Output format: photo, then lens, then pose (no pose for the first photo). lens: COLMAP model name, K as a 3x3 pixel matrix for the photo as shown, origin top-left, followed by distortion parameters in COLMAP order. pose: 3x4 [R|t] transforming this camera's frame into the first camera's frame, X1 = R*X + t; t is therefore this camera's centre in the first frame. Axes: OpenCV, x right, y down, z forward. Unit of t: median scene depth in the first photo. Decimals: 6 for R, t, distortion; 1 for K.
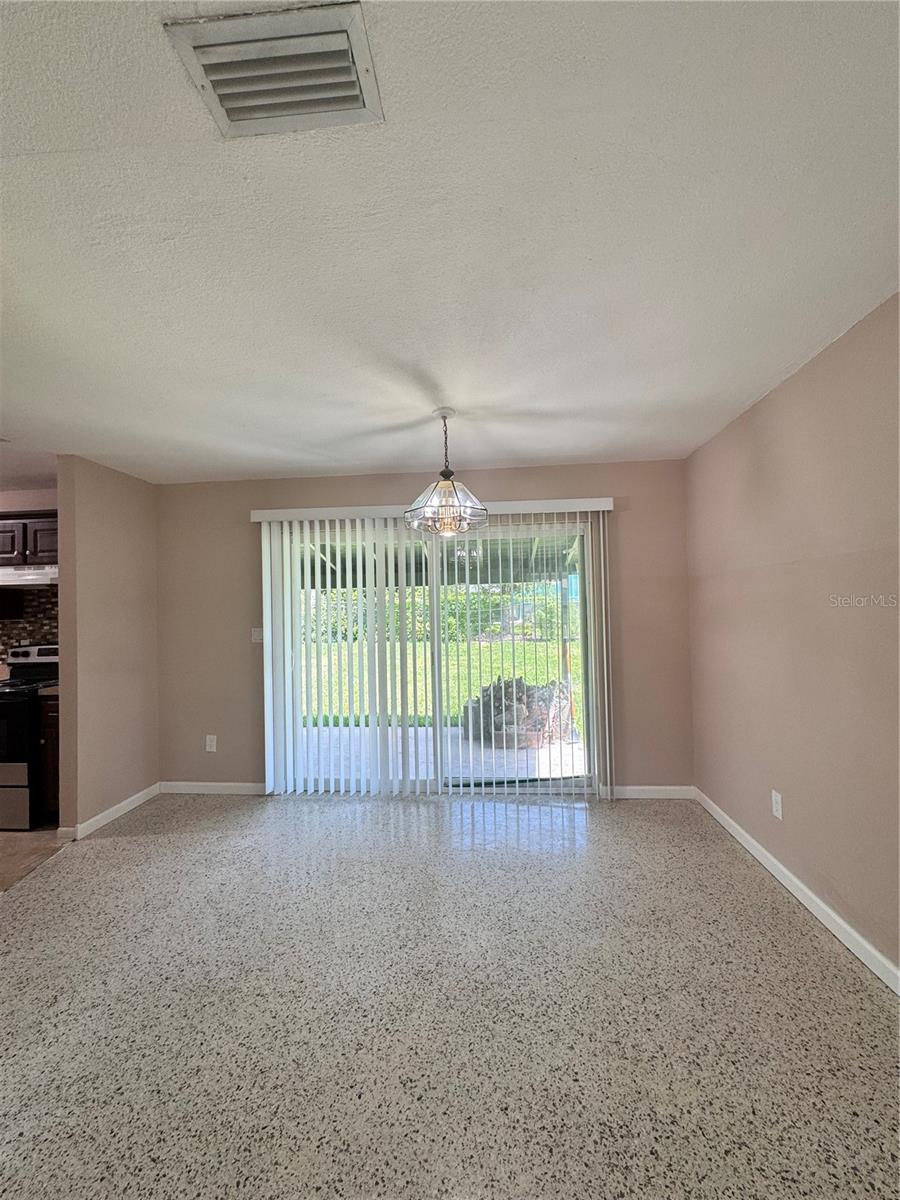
lens RADIAL K [[477.4, 0, 451.1], [0, 477.4, 597.4], [0, 0, 1]] dist [-0.002339, 0.000496]
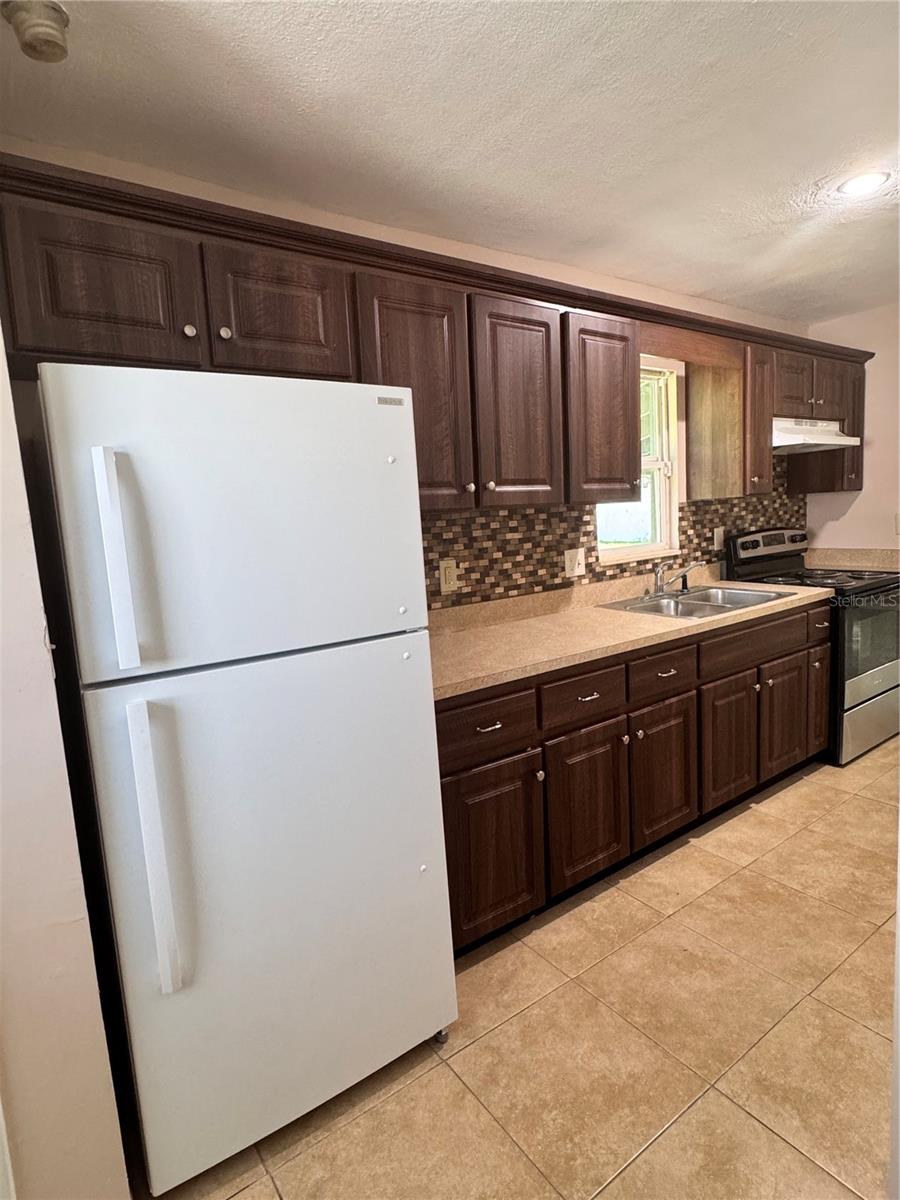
lens RADIAL K [[642.3, 0, 452.5], [0, 642.3, 592.9], [0, 0, 1]] dist [-0.002684, 0.000118]
pose [[0.759260, -0.099918, 0.643071, -2.679013], [0.022987, 0.991644, 0.126939, 0.082148], [-0.650381, -0.081598, 0.755213, 0.797456]]
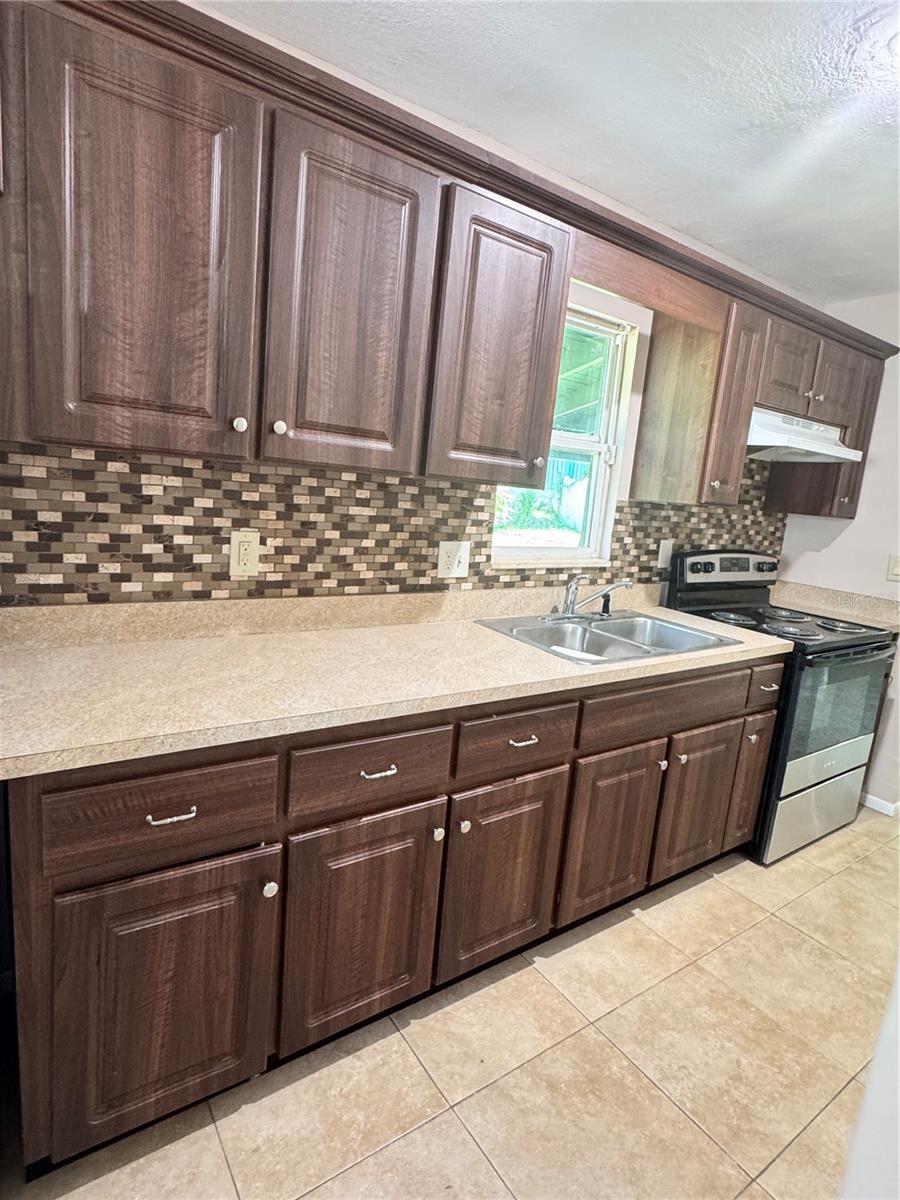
lens RADIAL K [[644.4, 0, 450.6], [0, 644.4, 592.8], [0, 0, 1]] dist [-0.001676, -0.000218]
pose [[0.758508, -0.020234, 0.651350, -2.329450], [-0.122438, 0.977293, 0.172940, 0.075546], [-0.640058, -0.210926, 0.738807, 0.890099]]
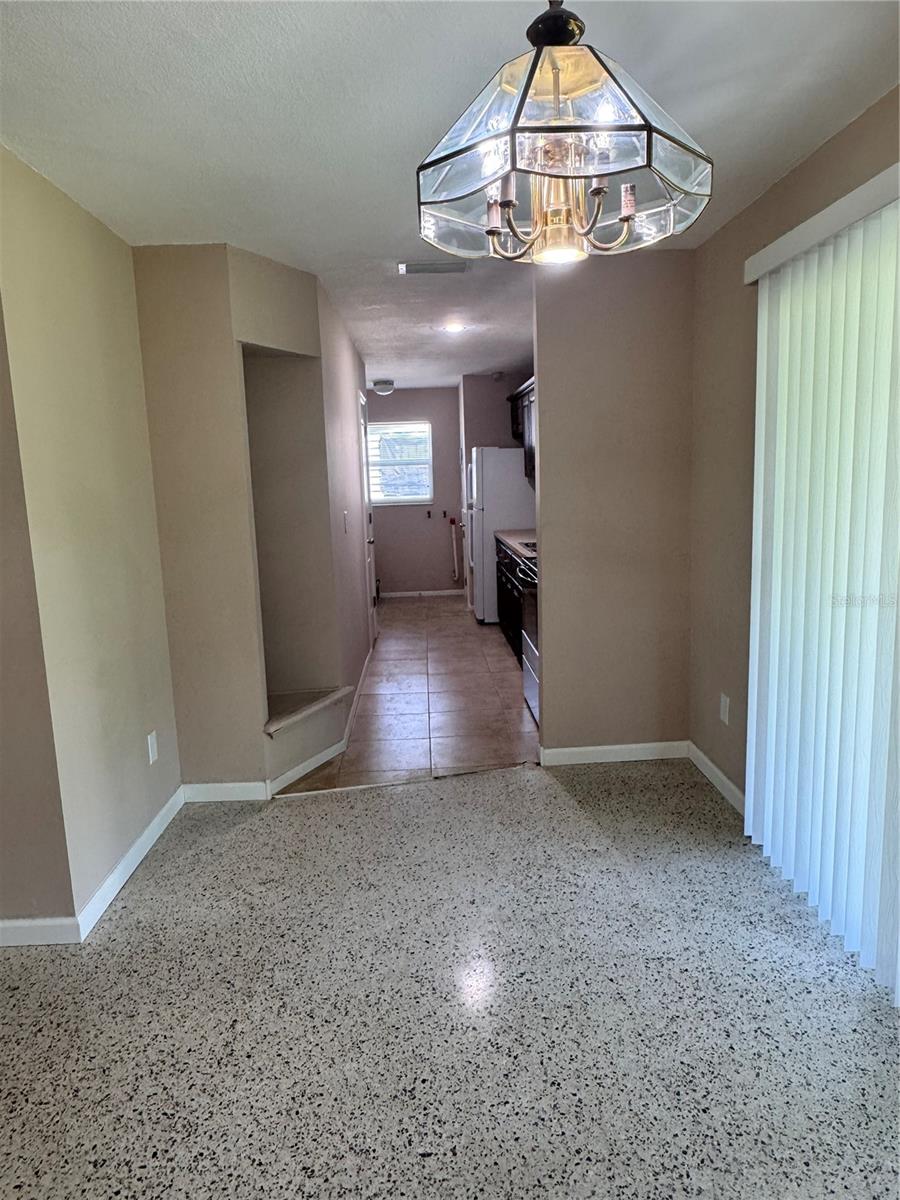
lens RADIAL K [[770.8, 0, 456.2], [0, 770.8, 600.2], [0, 0, 1]] dist [0.001377, -0.000011]
pose [[0.131664, 0.180351, -0.974750, 0.469288], [0.051037, 0.980773, 0.188360, -0.014951], [0.989980, -0.074549, 0.119928, 0.837425]]
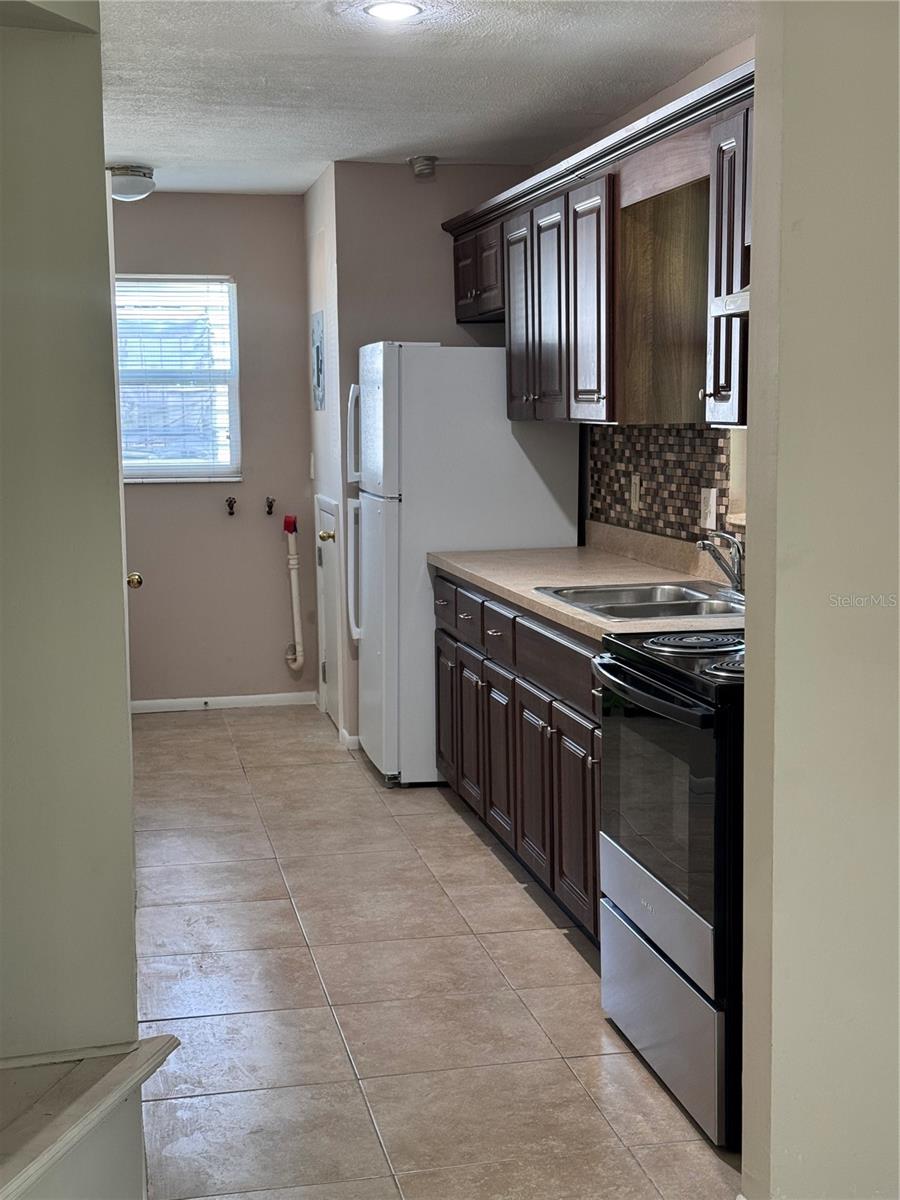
lens RADIAL K [[1671.4, 0, 448.8], [0, 1671.4, 602.2], [0, 0, 1]] dist [0.150682, 0.009349]
pose [[0.284629, 0.131249, -0.949610, 0.023060], [0.027053, 0.989089, 0.144814, -0.005281], [0.958256, -0.066908, 0.277973, 0.680063]]
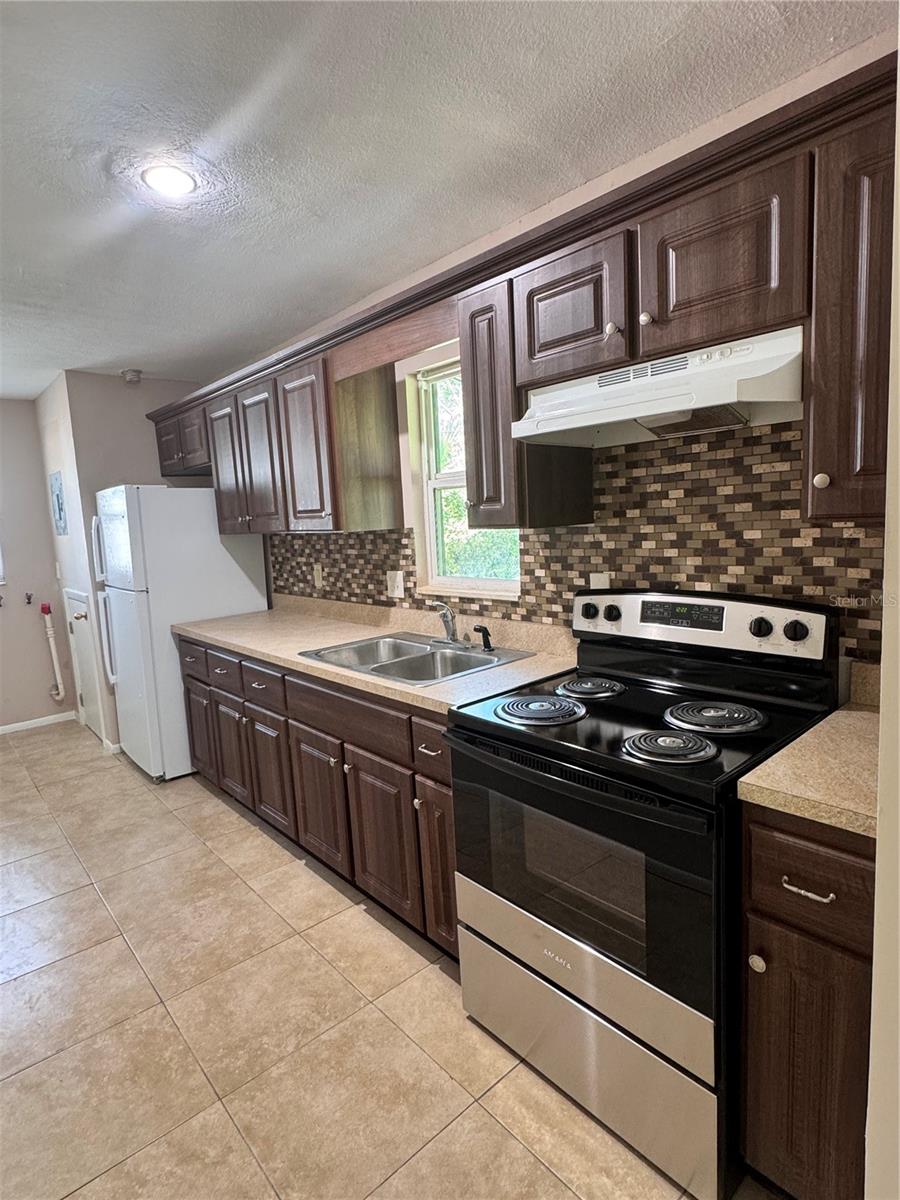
lens RADIAL K [[642.3, 0, 452.5], [0, 642.3, 592.9], [0, 0, 1]] dist [-0.002684, 0.000118]
pose [[0.722629, 0.070306, -0.687651, -0.898098], [0.050861, 0.986709, 0.154329, 0.020882], [0.689362, -0.146498, 0.709449, 0.771610]]
